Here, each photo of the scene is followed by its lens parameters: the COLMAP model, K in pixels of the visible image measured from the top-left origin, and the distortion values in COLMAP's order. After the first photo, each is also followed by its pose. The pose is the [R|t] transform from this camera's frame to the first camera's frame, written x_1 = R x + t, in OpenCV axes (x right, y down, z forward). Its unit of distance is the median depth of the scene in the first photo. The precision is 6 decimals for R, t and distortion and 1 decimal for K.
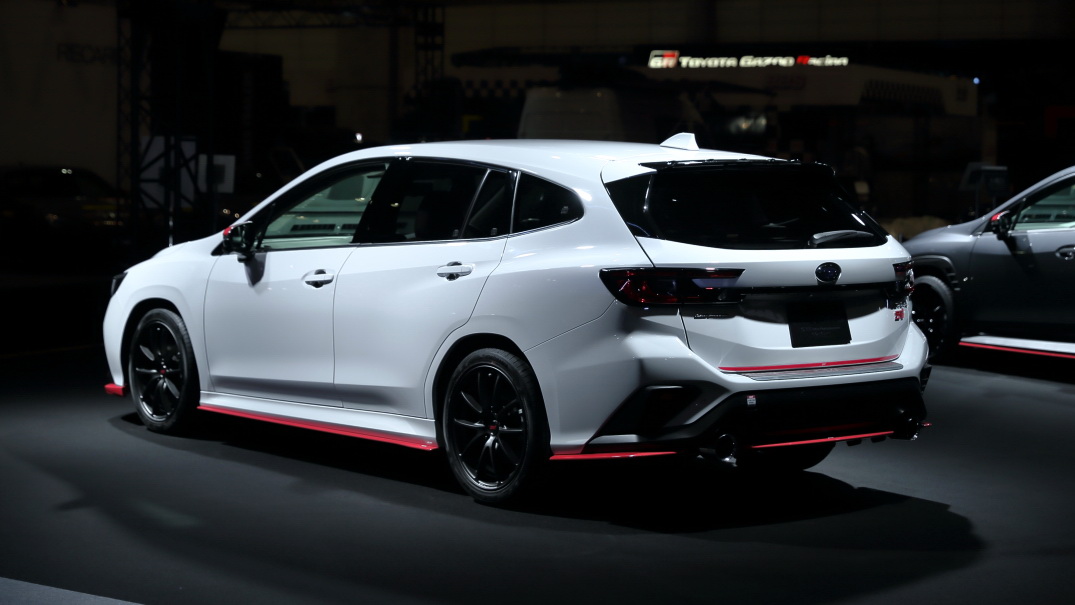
lens RADIAL K [[2119.4, 0, 537.5], [0, 2119.4, 302.8], [0, 0, 1]] dist [-0.013559, 0.000000]
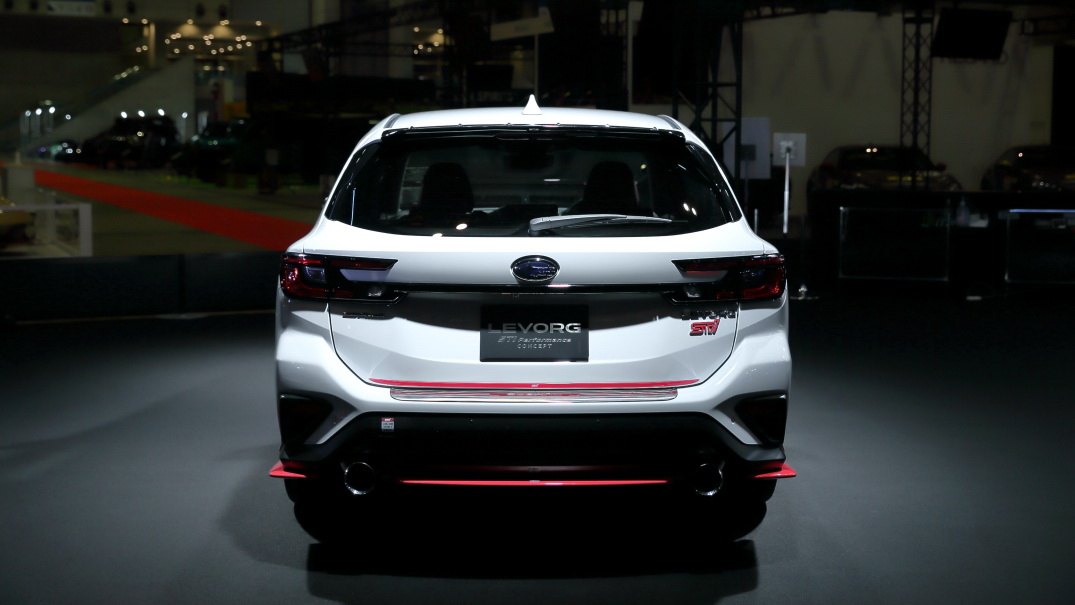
lens RADIAL K [[1527.0, 0, 537.5], [0, 1527.0, 303.7], [0, 0, 1]] dist [0.164413, 0.000000]
pose [[0.784220, 0.060147, -0.617561, 0.492445], [-0.038933, 0.998099, 0.047769, -0.028715], [0.619261, -0.013418, 0.785071, 0.573973]]
